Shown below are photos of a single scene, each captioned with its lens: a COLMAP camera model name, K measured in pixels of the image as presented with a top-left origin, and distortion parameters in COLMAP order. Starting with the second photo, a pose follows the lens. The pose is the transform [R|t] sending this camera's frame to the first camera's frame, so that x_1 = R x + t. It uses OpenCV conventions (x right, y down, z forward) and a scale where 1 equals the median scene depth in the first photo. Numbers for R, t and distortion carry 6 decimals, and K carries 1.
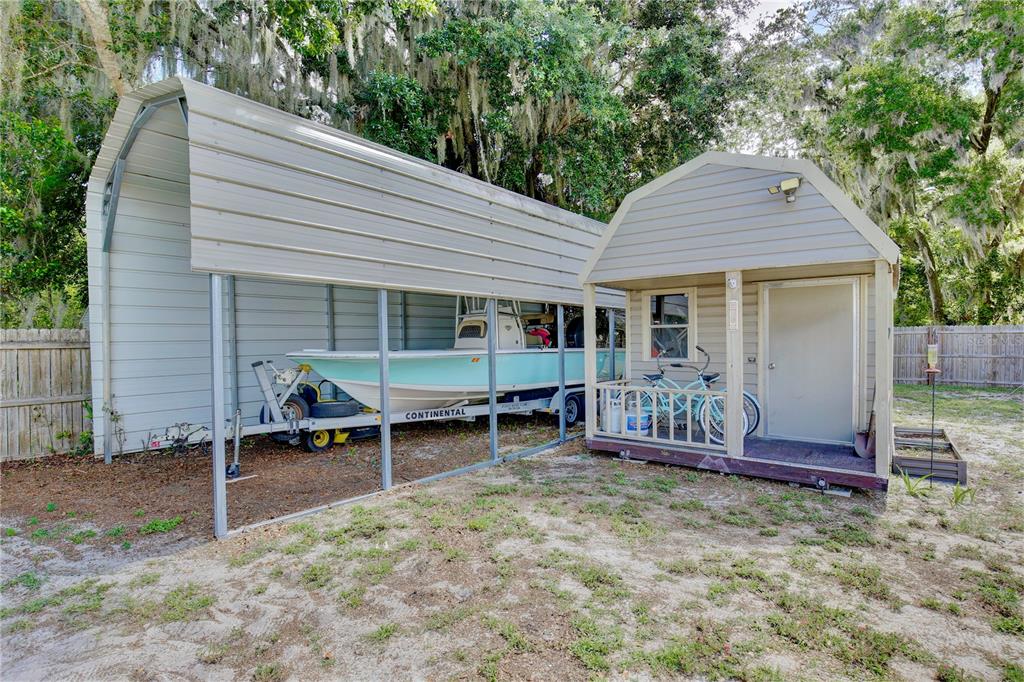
lens RADIAL K [[494.3, 0, 512.0], [0, 494.3, 349.1], [0, 0, 1]] dist [-0.028897, 0.000350]
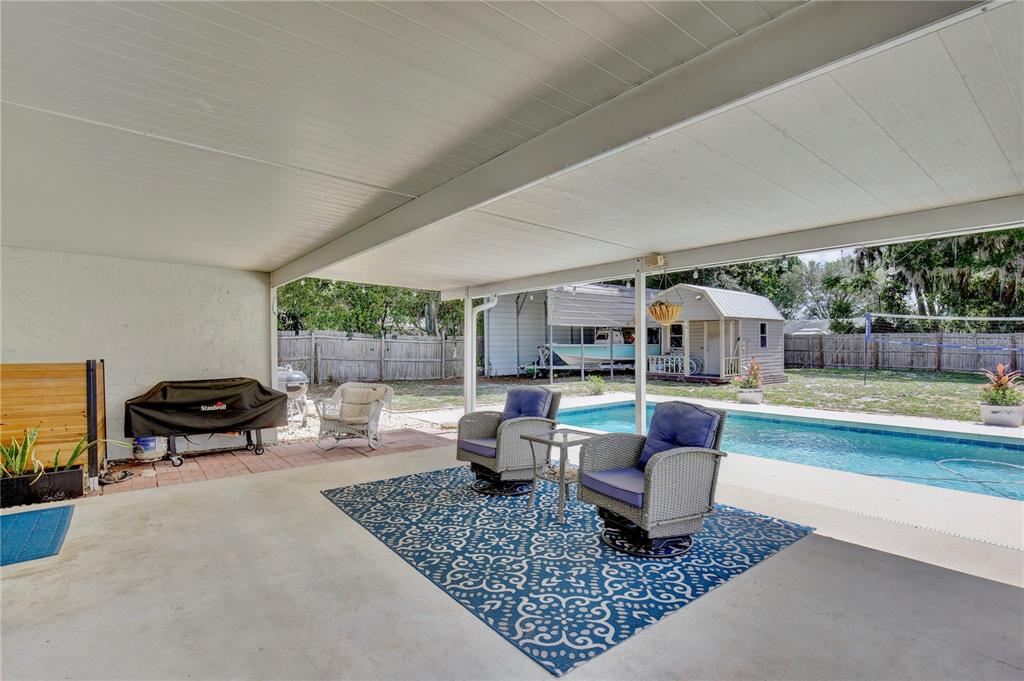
lens RADIAL K [[494.3, 0, 512.0], [0, 494.3, 348.6], [0, 0, 1]] dist [-0.028897, 0.000350]
pose [[0.982771, 0.003024, -0.184801, -0.076556], [-0.004502, 0.999961, -0.007582, 0.048606], [0.184771, 0.008283, 0.982747, -1.826456]]
